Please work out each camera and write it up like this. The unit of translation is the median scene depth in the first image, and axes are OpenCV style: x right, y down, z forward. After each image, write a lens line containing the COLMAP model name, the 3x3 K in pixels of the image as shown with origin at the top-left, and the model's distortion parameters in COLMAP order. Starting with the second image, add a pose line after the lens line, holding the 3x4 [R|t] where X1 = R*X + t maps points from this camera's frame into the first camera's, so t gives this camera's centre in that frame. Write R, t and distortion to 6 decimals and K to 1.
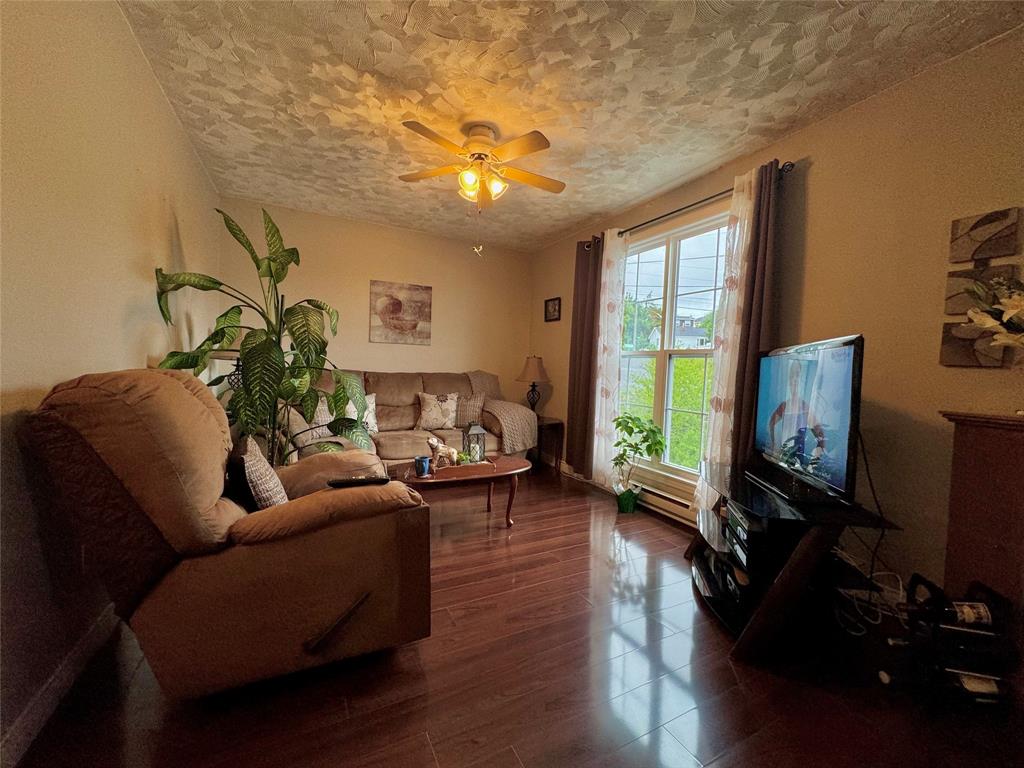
lens RADIAL K [[408.8, 0, 512.0], [0, 408.8, 384.0], [0, 0, 1]] dist [0.000851, -0.000190]
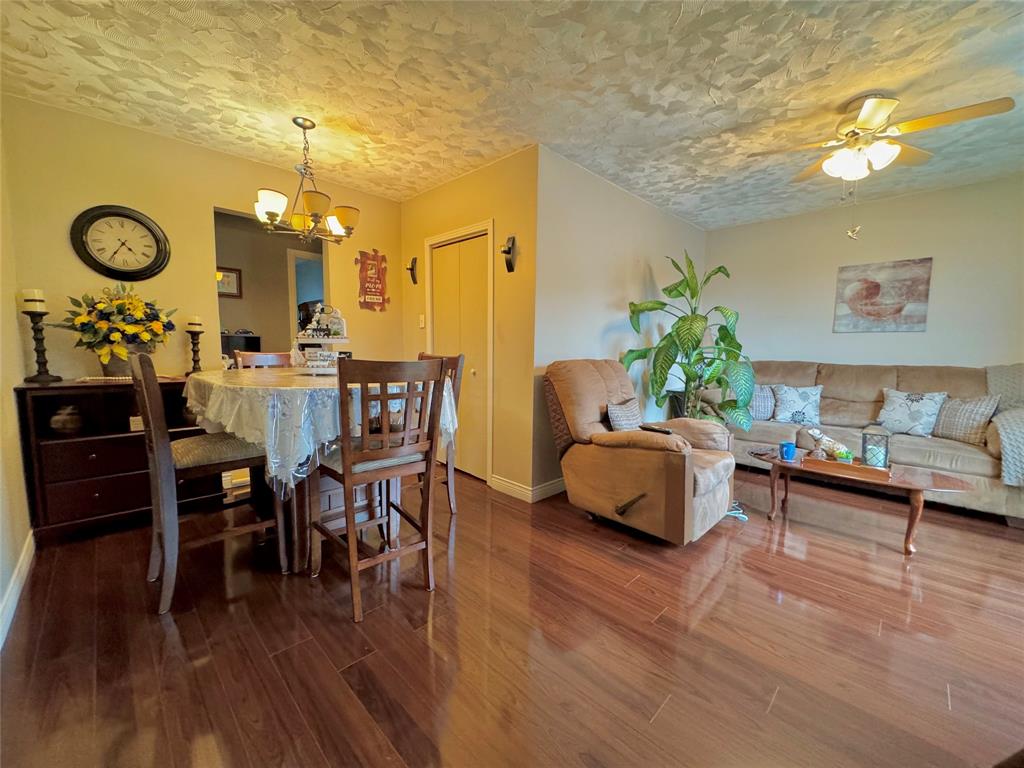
lens RADIAL K [[408.8, 0, 512.0], [0, 408.8, 384.0], [0, 0, 1]] dist [0.000851, -0.000190]
pose [[0.302778, 0.061166, -0.951096, 0.510068], [-0.042248, 0.997819, 0.050721, 0.001672], [0.952124, 0.024825, 0.304702, -0.013776]]
